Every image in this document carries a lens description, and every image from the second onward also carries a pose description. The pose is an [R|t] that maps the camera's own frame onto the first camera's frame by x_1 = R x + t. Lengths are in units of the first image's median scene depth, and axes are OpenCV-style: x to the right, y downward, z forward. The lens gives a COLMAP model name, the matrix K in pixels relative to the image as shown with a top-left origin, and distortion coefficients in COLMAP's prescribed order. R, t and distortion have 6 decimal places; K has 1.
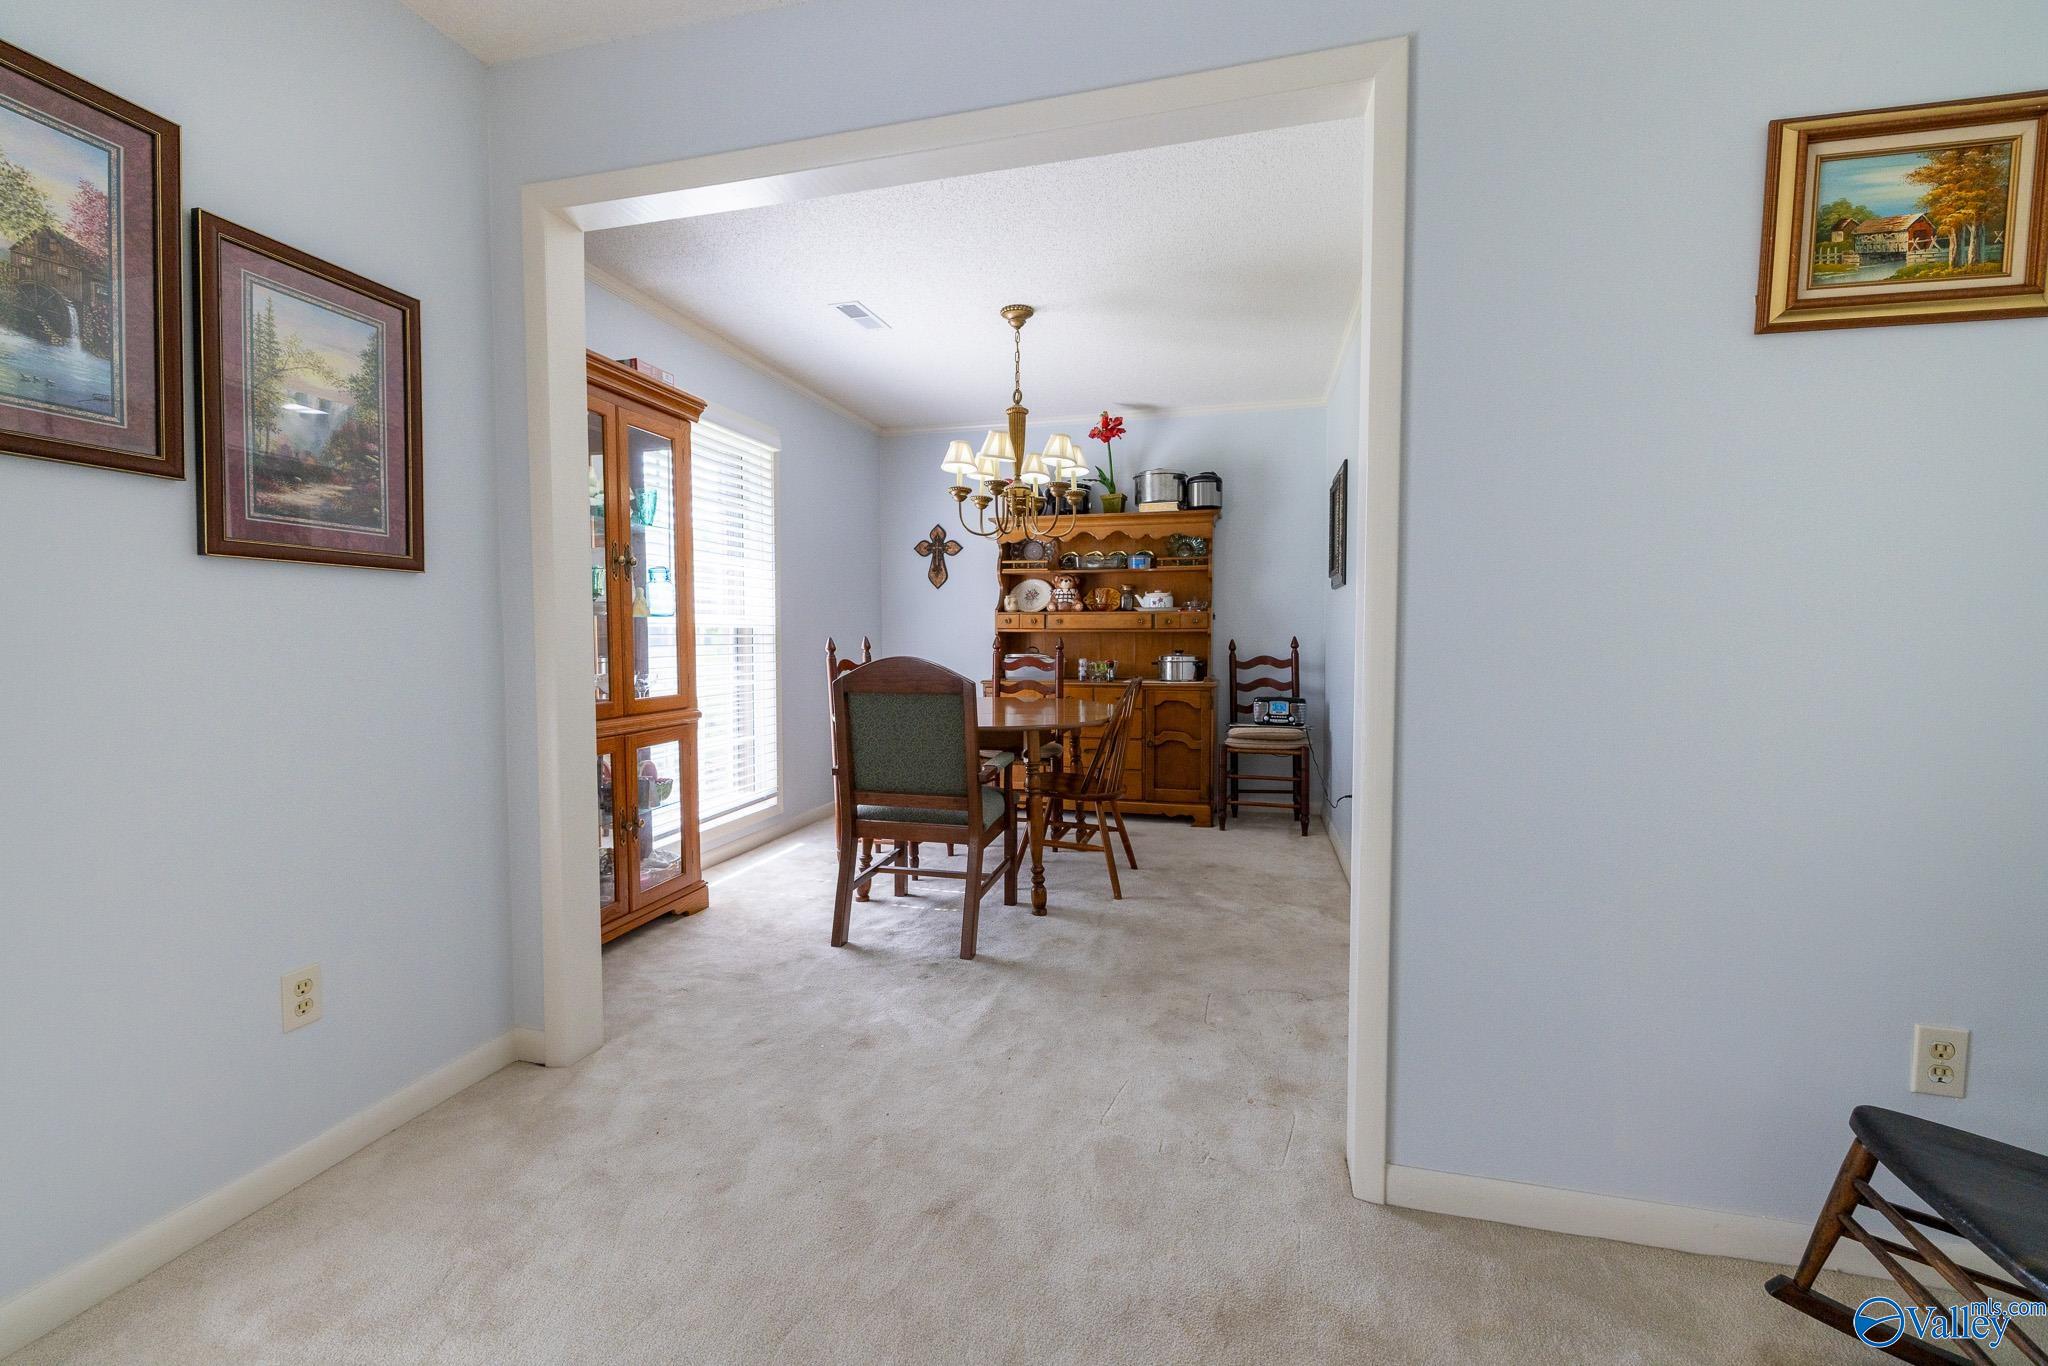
lens RADIAL K [[858.5, 0, 1019.1], [0, 858.5, 668.8], [0, 0, 1]] dist [0.000260, 0.000400]
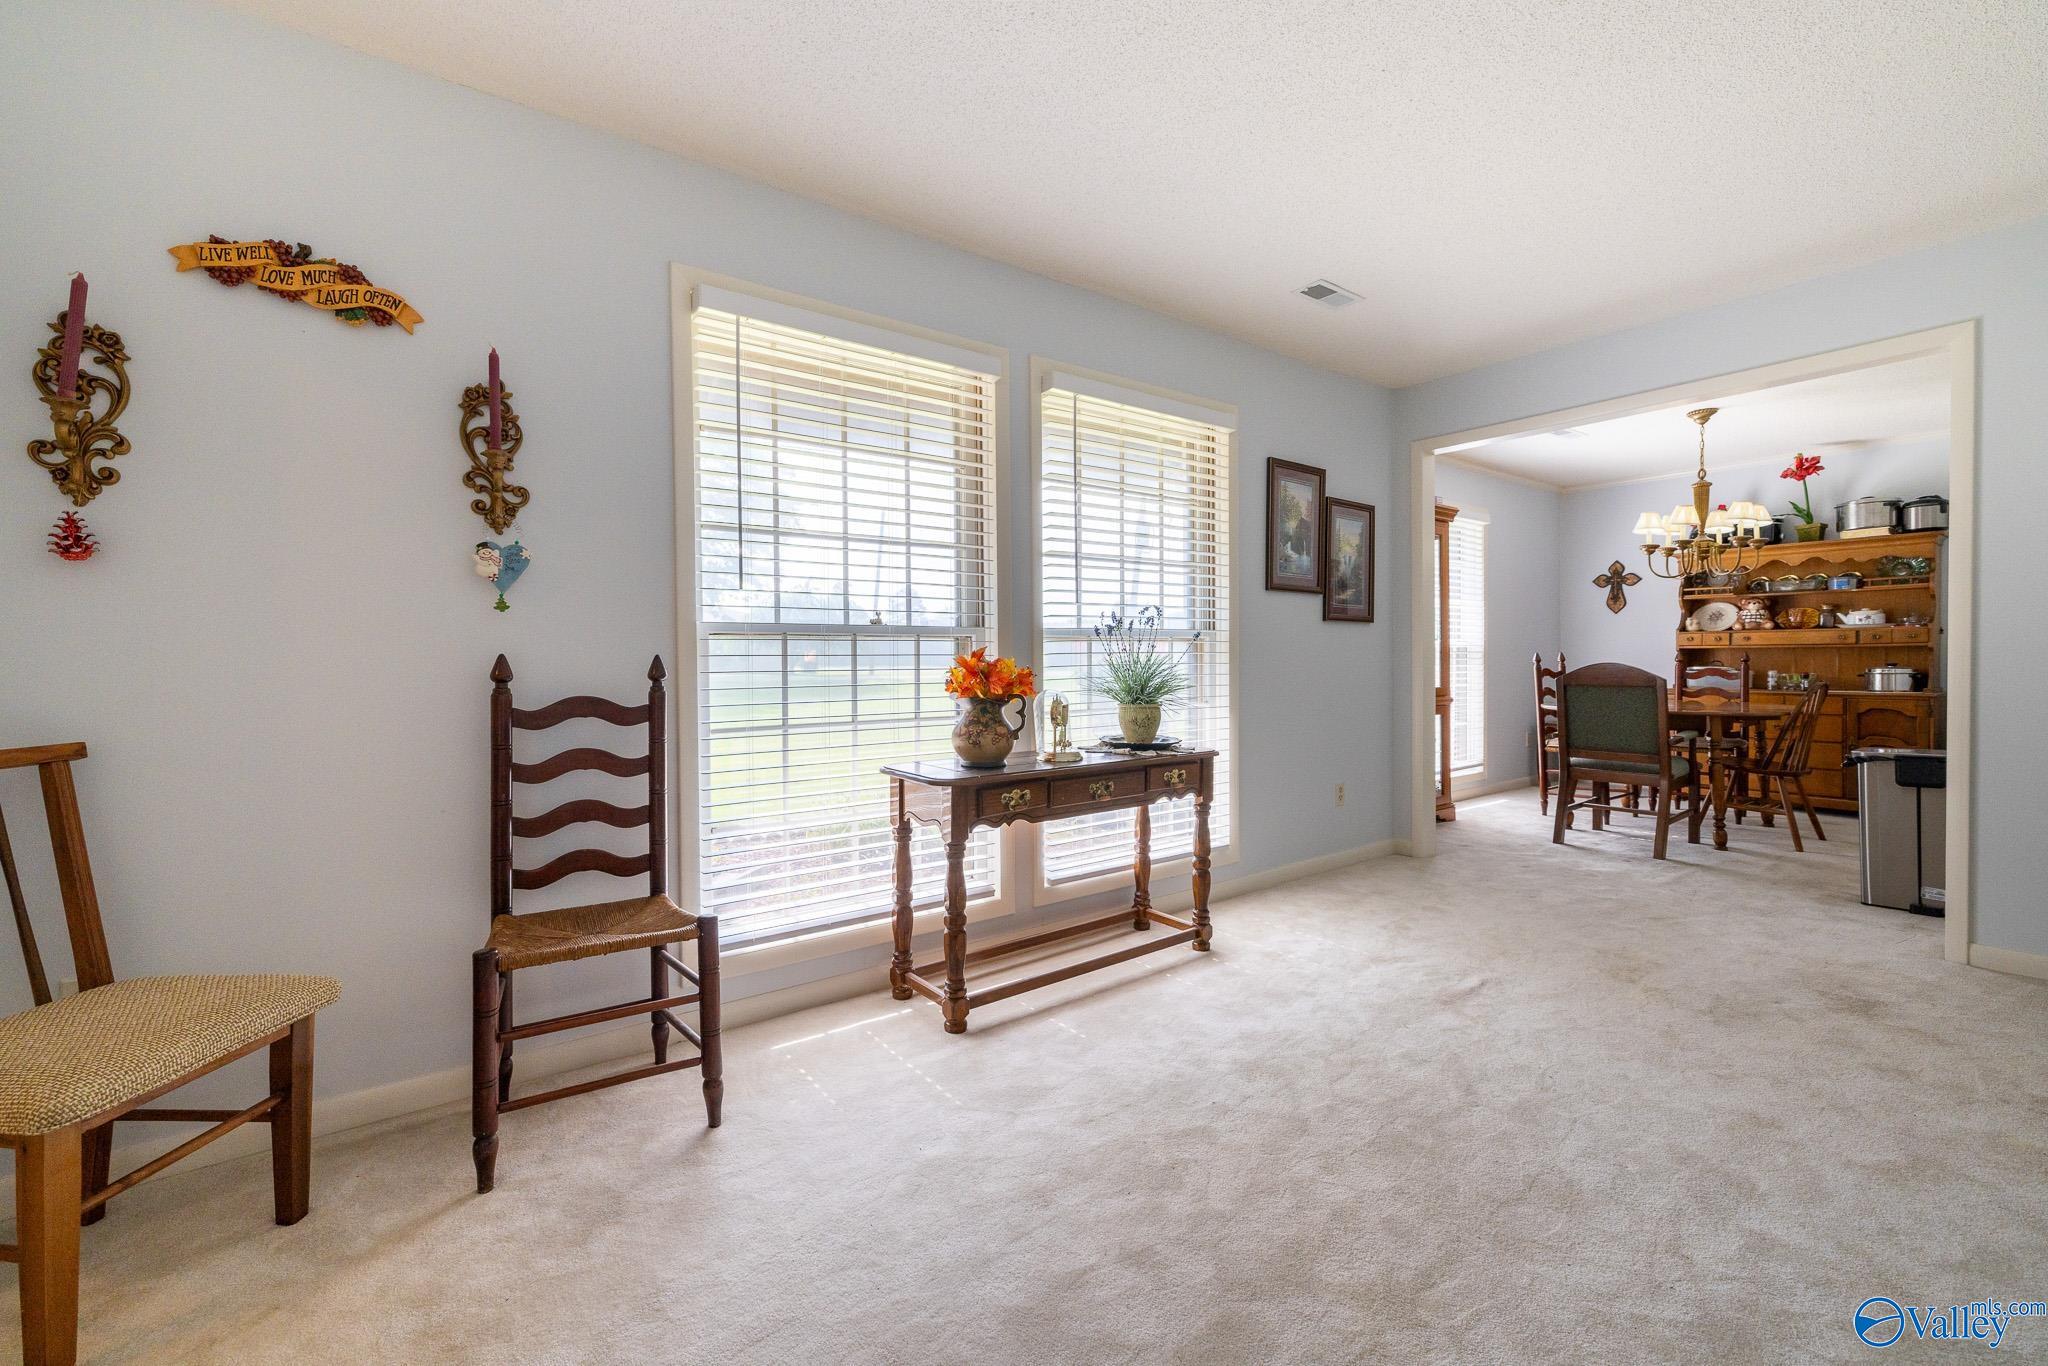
lens RADIAL K [[844.8, 0, 1026.9], [0, 844.8, 670.8], [0, 0, 1]] dist [0.000189, 0.000505]
pose [[0.782907, 0.003549, -0.622129, -0.003828], [-0.019142, 0.999648, -0.018386, 0.029739], [0.621845, 0.026303, 0.782699, -0.530724]]
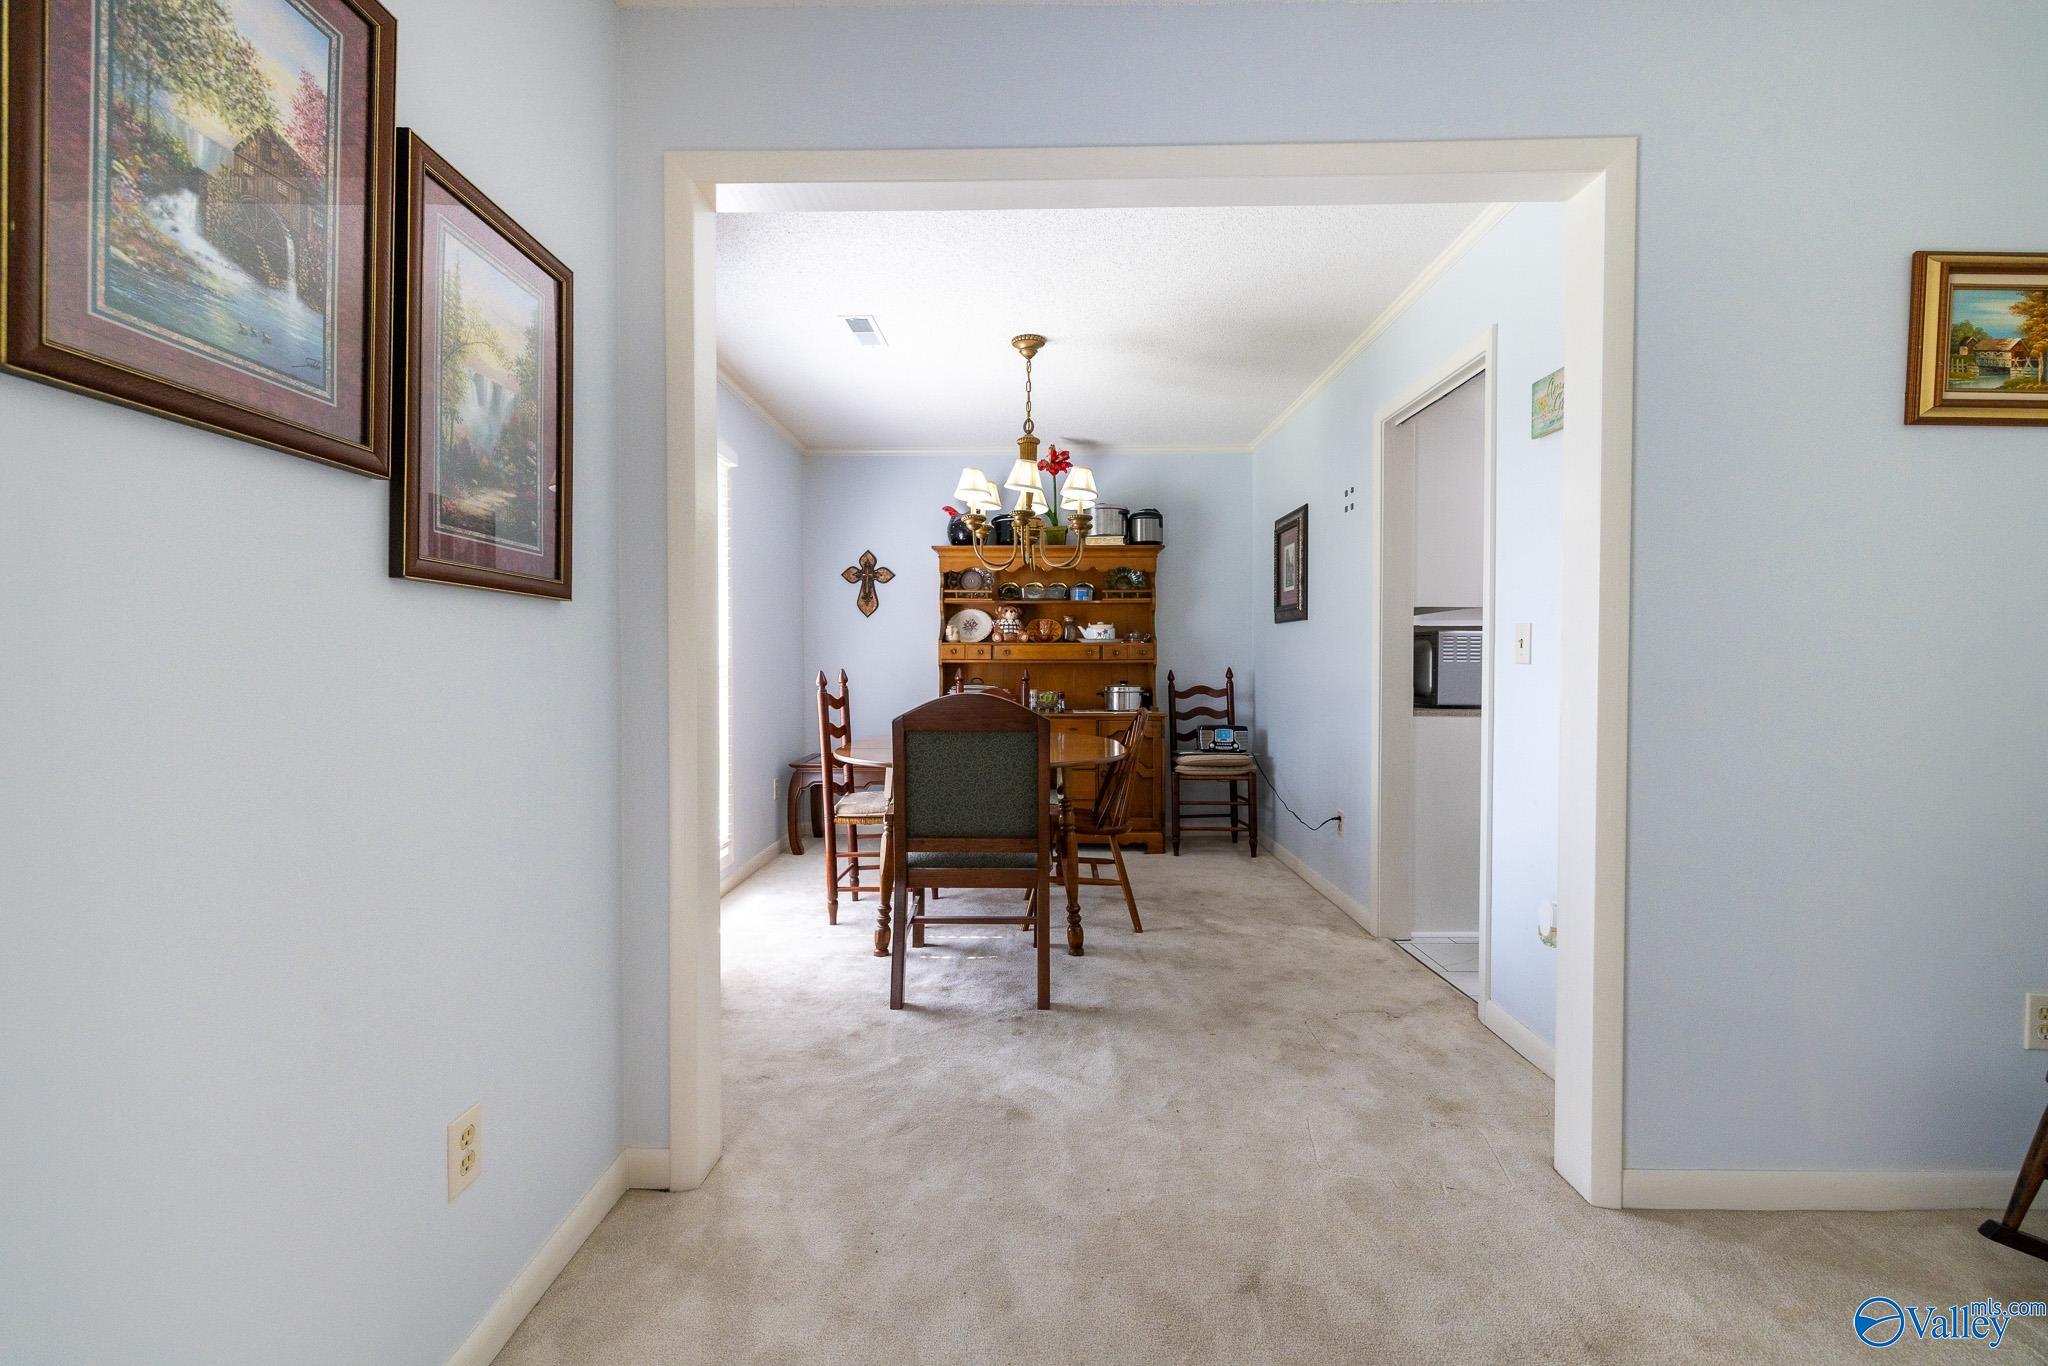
lens RADIAL K [[853.7, 0, 1020.9], [0, 853.7, 669.8], [0, 0, 1]] dist [0.000405, 0.000188]
pose [[0.971018, -0.002801, 0.238991, -0.184892], [0.009749, 0.999563, -0.027892, -0.007660], [-0.238808, 0.029414, 0.970621, 0.043207]]
